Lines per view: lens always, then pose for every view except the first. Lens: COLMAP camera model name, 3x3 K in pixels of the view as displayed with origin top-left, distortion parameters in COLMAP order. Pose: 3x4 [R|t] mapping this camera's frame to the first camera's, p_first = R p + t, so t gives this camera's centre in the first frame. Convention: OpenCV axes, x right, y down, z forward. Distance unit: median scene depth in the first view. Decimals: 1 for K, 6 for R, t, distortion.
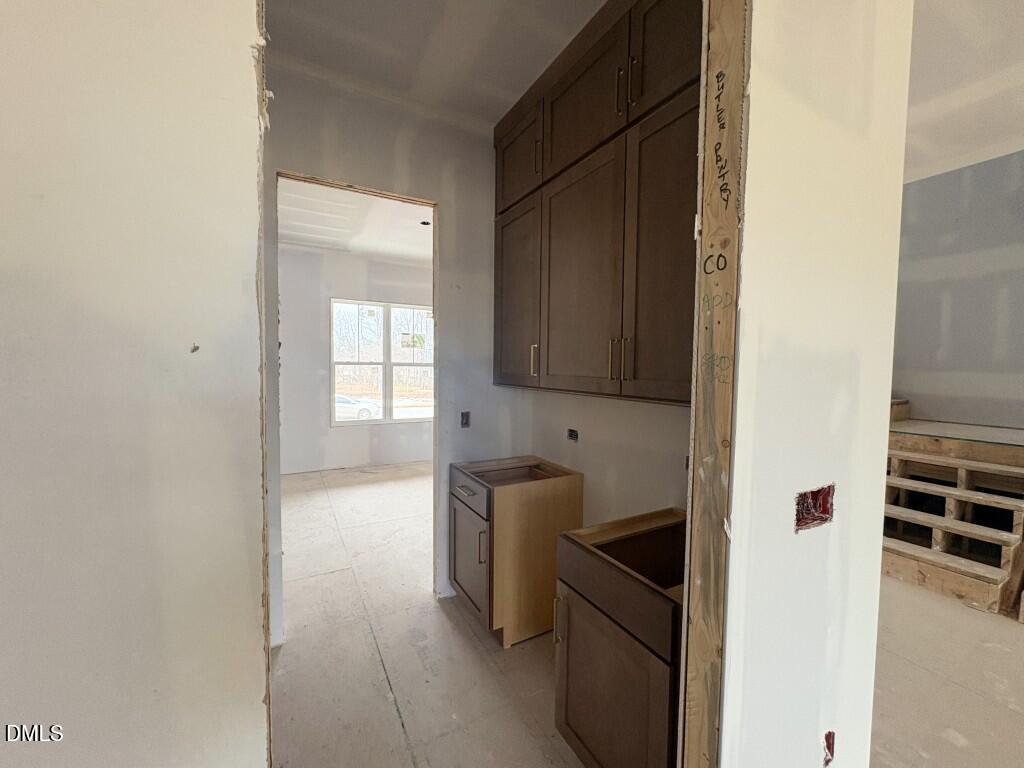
lens RADIAL K [[419.3, 0, 511.0], [0, 419.3, 379.4], [0, 0, 1]] dist [0.000669, 0.000010]
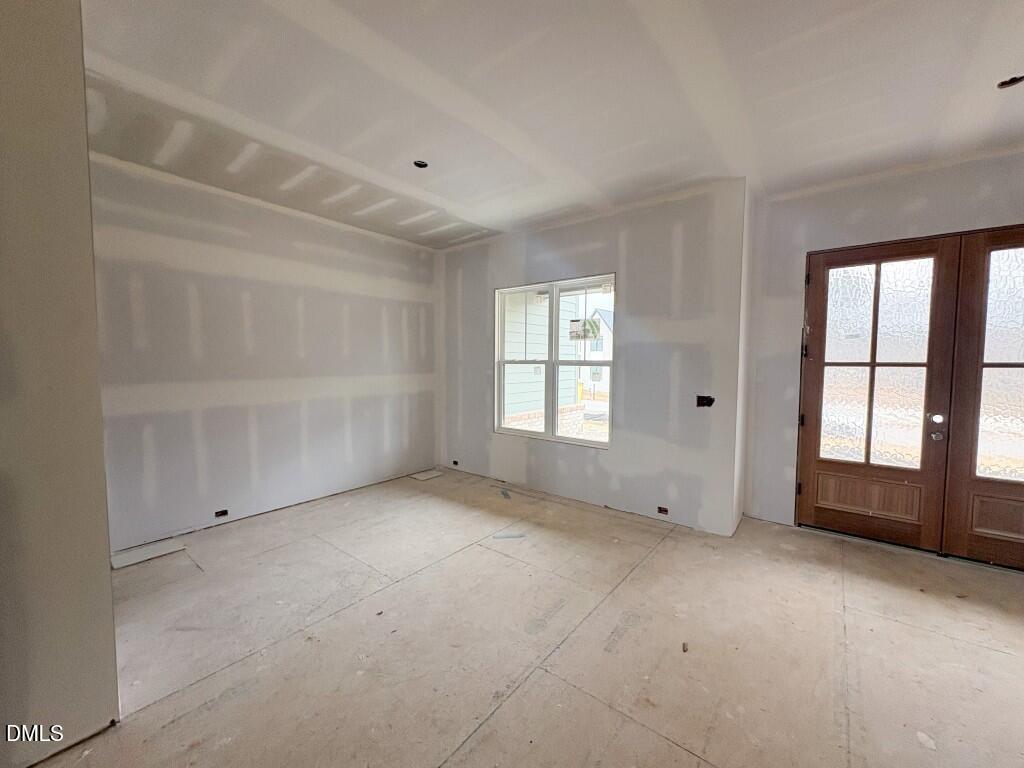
lens RADIAL K [[419.3, 0, 518.8], [0, 419.3, 381.4], [0, 0, 1]] dist [0.000669, 0.000010]
pose [[0.371586, 0.038383, -0.927605, 0.398960], [-0.033770, 0.999043, 0.027811, -0.021530], [0.927784, 0.020991, 0.372526, 0.667073]]
